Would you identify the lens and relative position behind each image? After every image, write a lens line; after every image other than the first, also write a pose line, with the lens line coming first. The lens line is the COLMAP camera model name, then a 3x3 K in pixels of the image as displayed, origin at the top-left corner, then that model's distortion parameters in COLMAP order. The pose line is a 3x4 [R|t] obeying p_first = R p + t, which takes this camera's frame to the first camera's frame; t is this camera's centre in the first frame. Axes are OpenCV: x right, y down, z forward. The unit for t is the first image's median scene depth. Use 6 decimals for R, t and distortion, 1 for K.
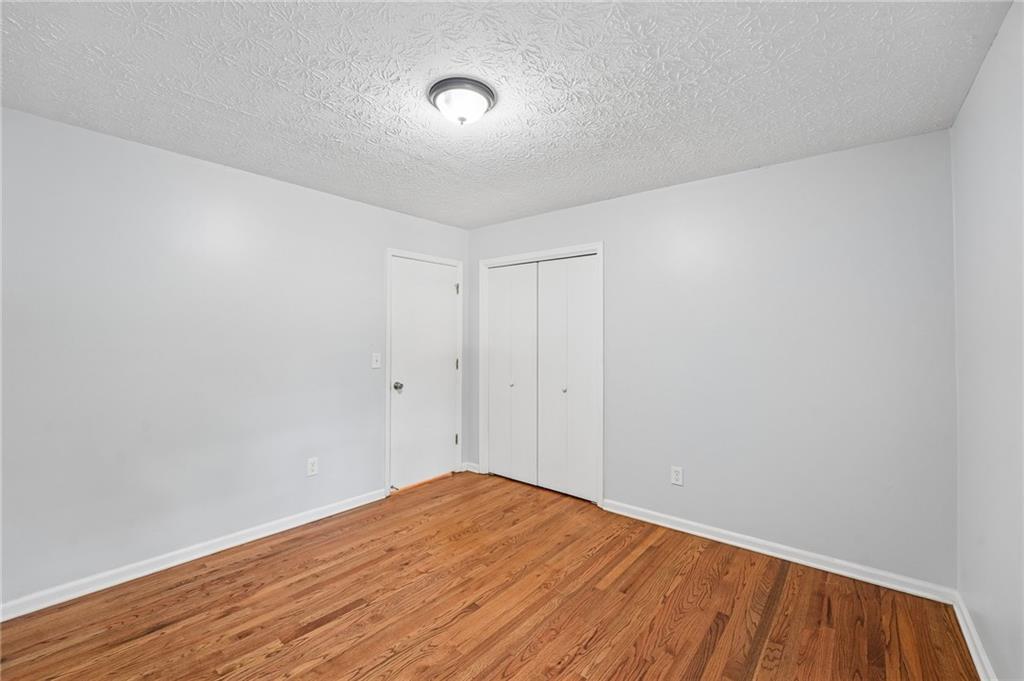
lens RADIAL K [[417.6, 0, 510.0], [0, 417.6, 334.8], [0, 0, 1]] dist [-0.030007, 0.004161]
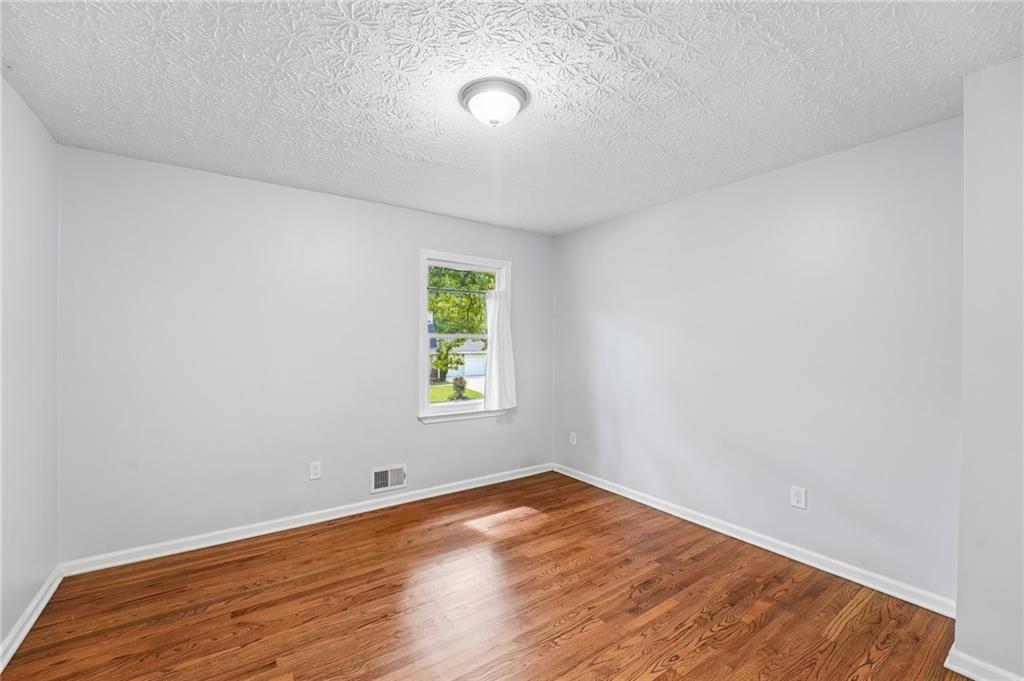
lens RADIAL K [[417.6, 0, 510.0], [0, 417.6, 334.8], [0, 0, 1]] dist [-0.030007, 0.004161]
pose [[-0.961657, -0.006095, 0.274187, -0.422647], [-0.010565, 0.999834, -0.014829, 0.007108], [-0.274051, -0.017157, -0.961562, 1.896895]]
